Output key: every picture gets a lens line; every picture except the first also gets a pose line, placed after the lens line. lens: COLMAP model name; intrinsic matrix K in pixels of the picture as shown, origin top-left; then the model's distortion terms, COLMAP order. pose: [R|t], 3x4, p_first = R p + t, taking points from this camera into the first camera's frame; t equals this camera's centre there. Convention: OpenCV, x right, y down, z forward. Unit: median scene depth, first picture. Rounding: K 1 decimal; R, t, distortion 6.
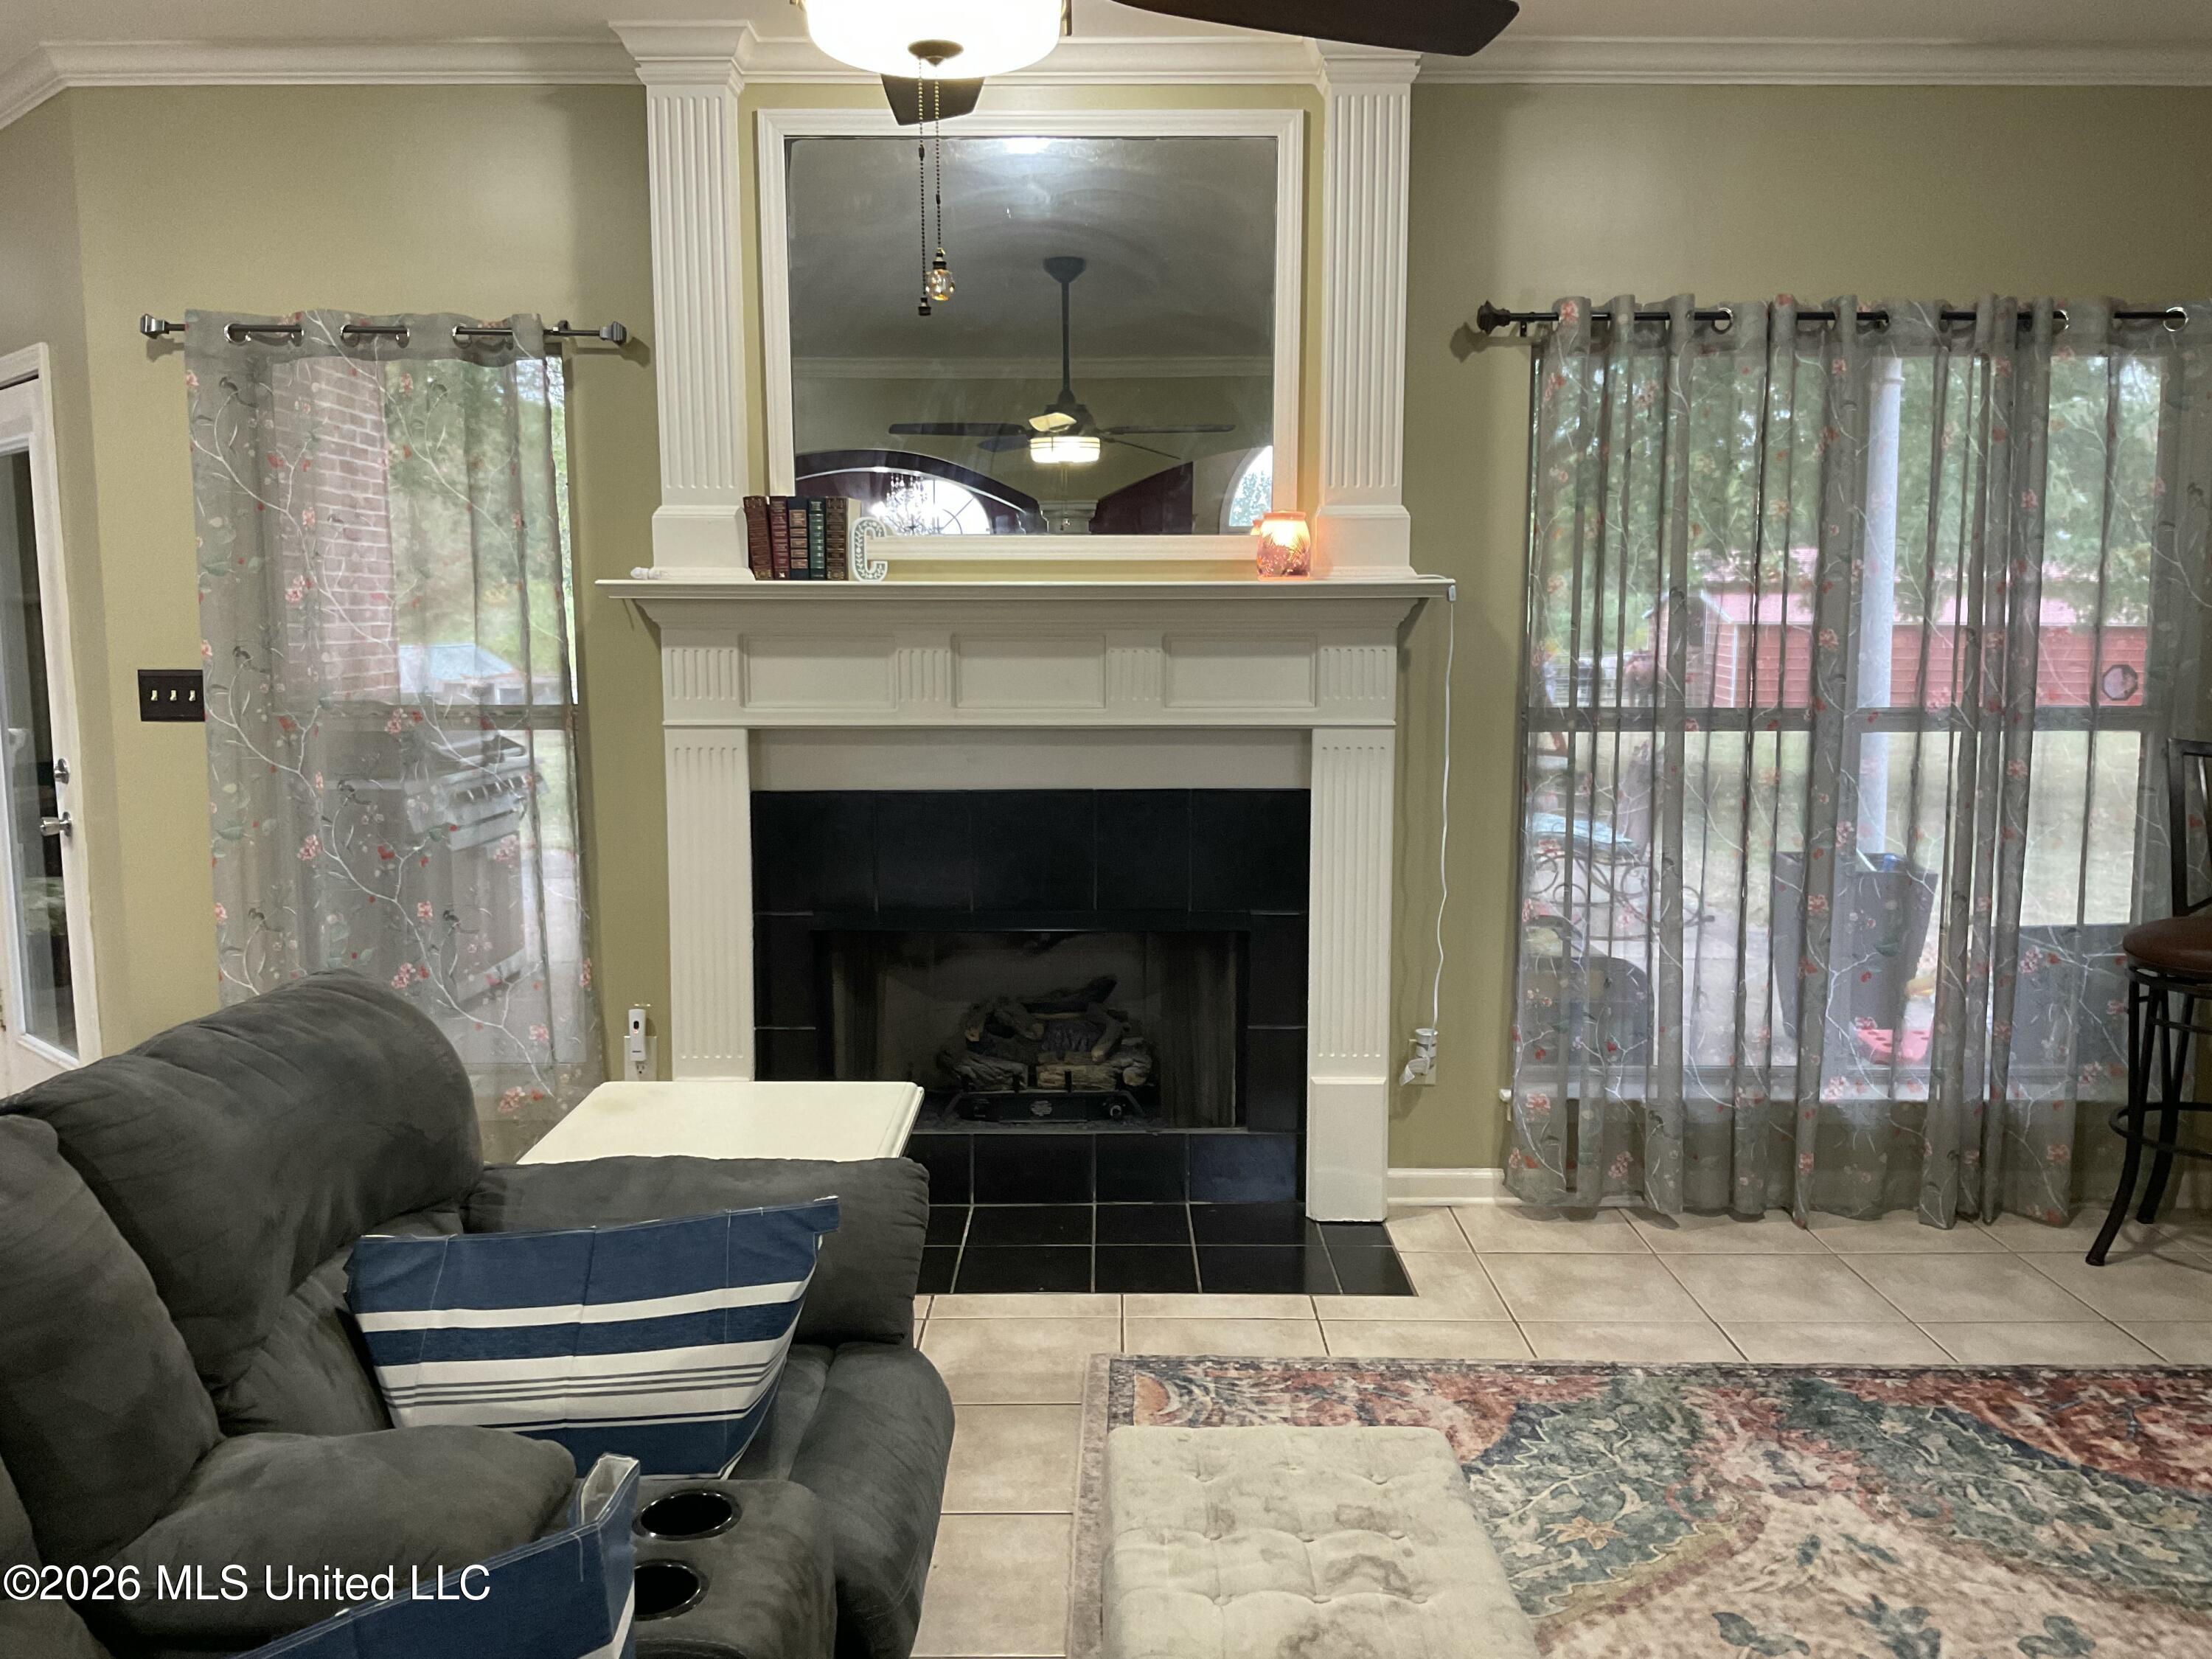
lens RADIAL K [[1844.5, 0, 1124.7], [0, 1844.5, 810.2], [0, 0, 1]] dist [0.091951, -0.143070]
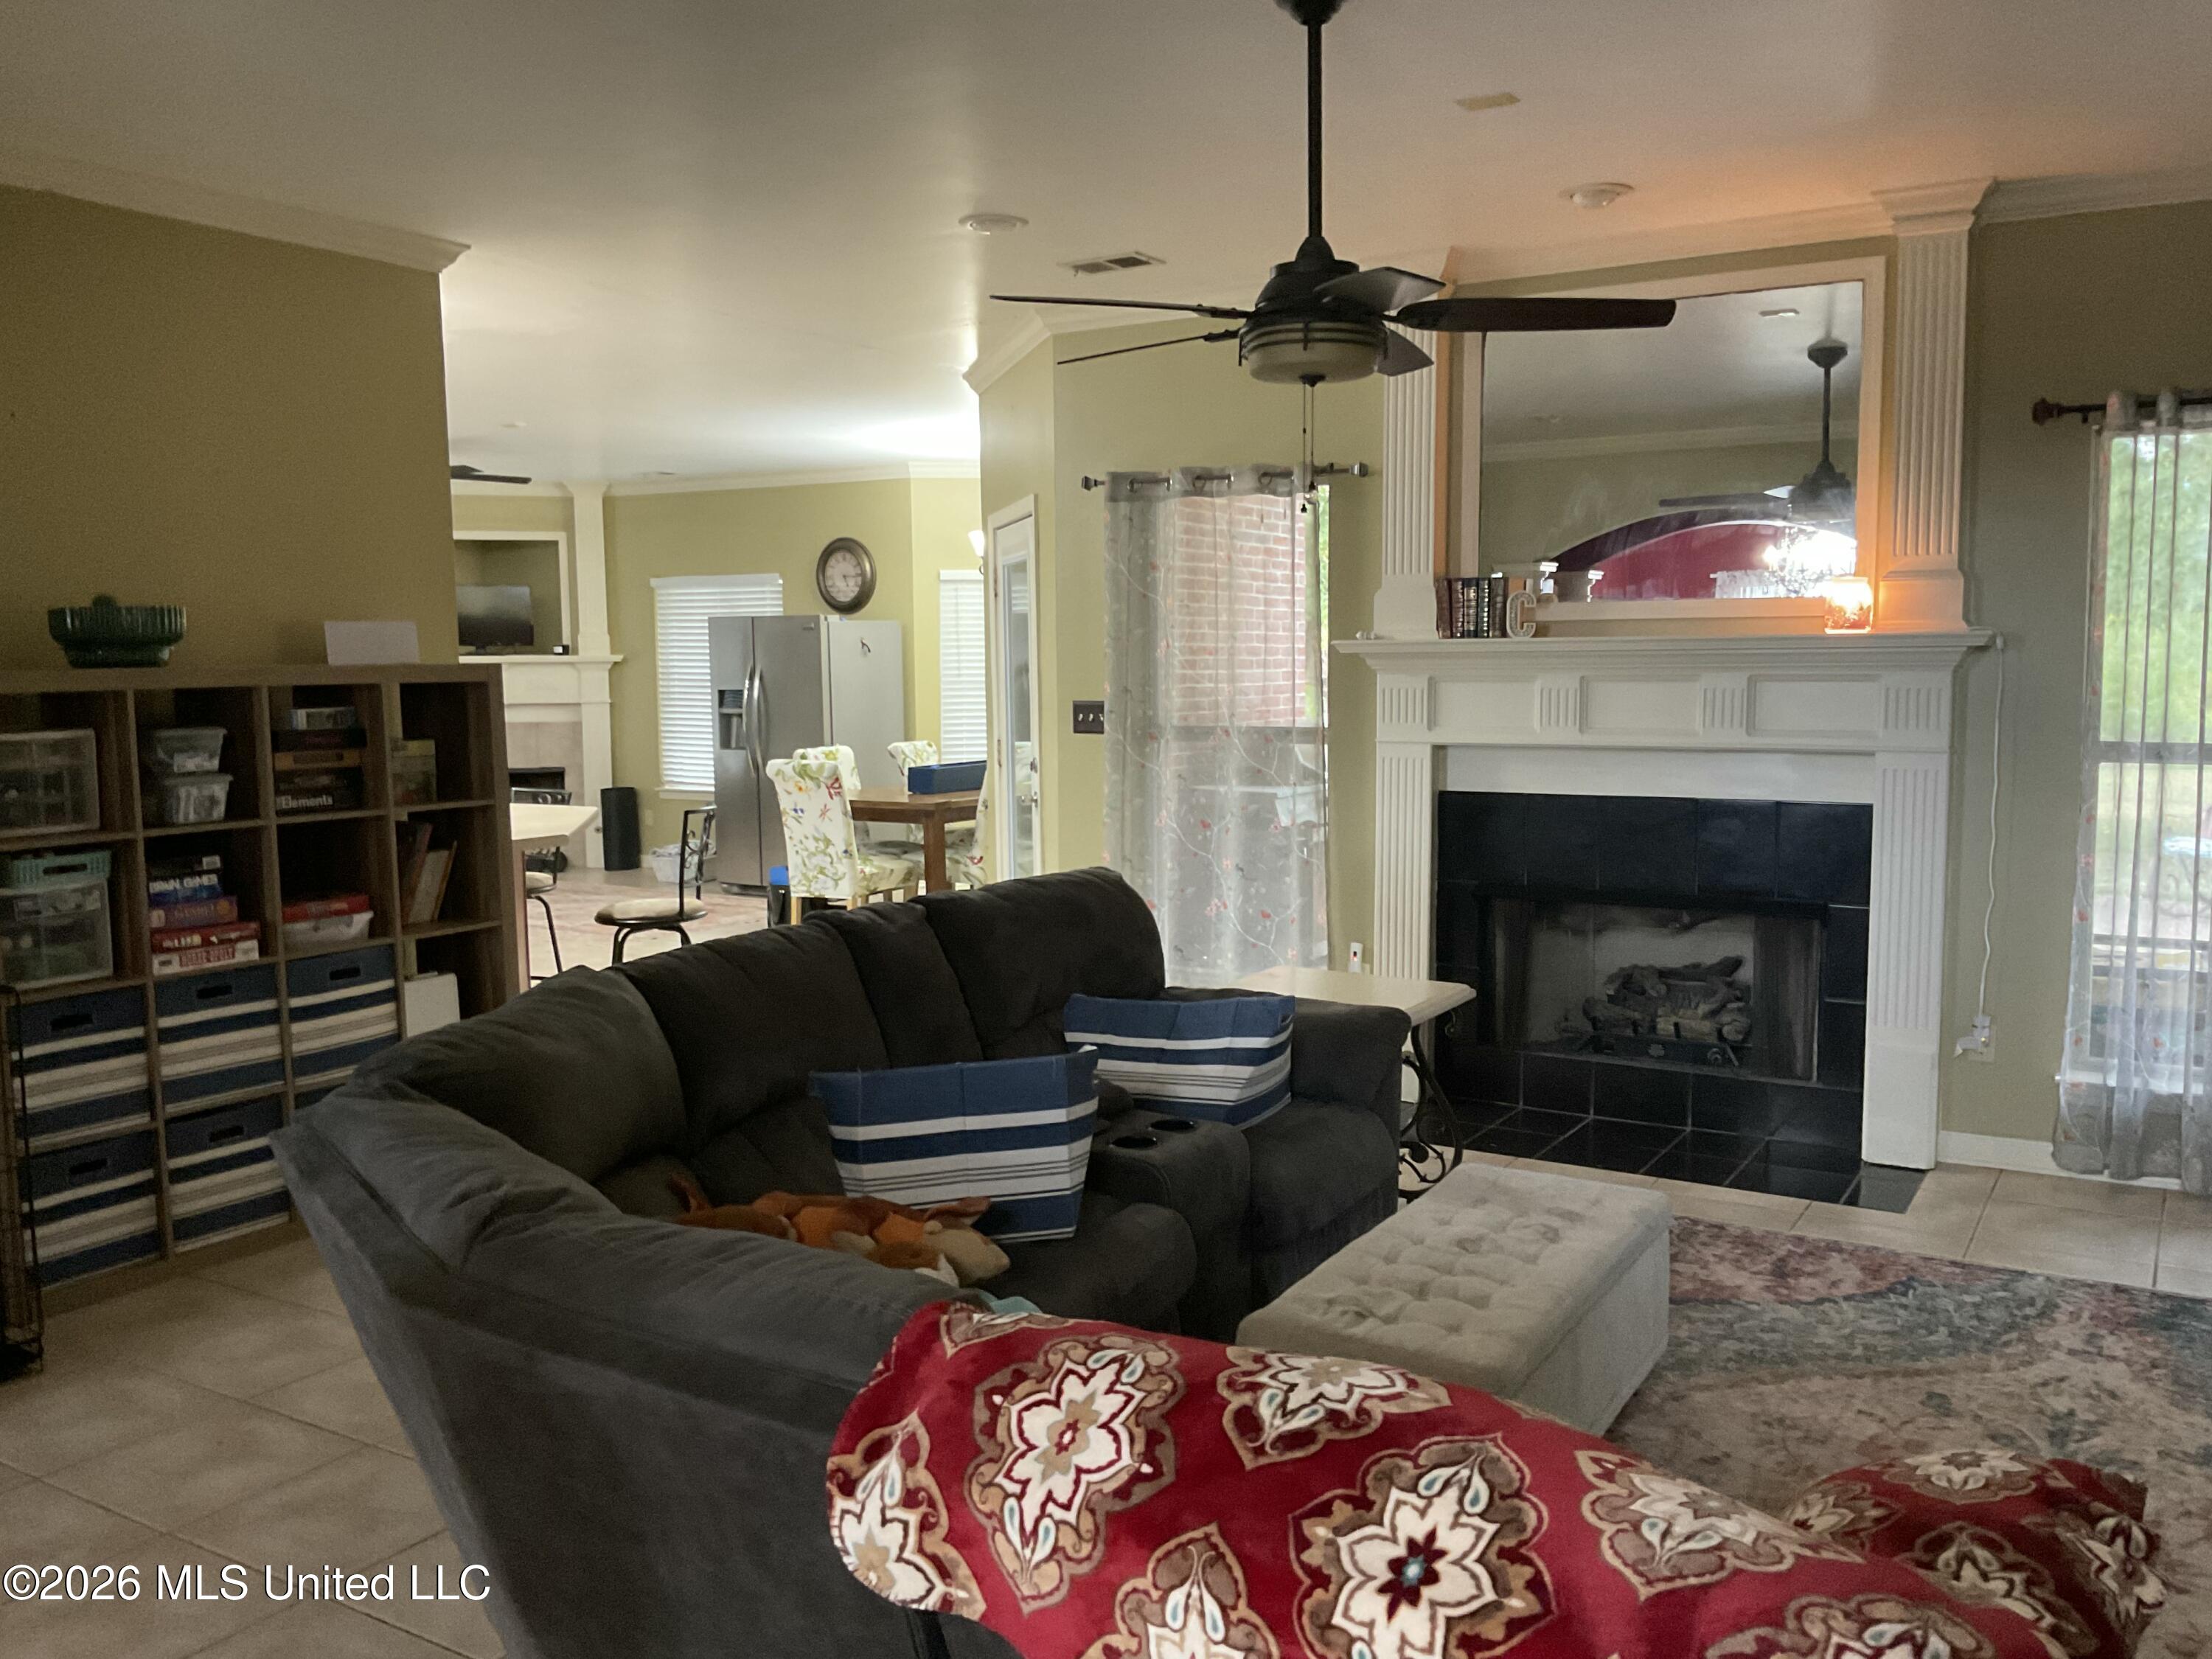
lens RADIAL K [[1844.5, 0, 1101.2], [0, 1844.5, 835.6], [0, 0, 1]] dist [0.091951, -0.143070]
pose [[0.850551, 0.046355, -0.523846, 0.321701], [-0.051795, 0.998649, 0.004272, 0.031254], [0.523336, 0.023499, 0.851802, -0.318476]]
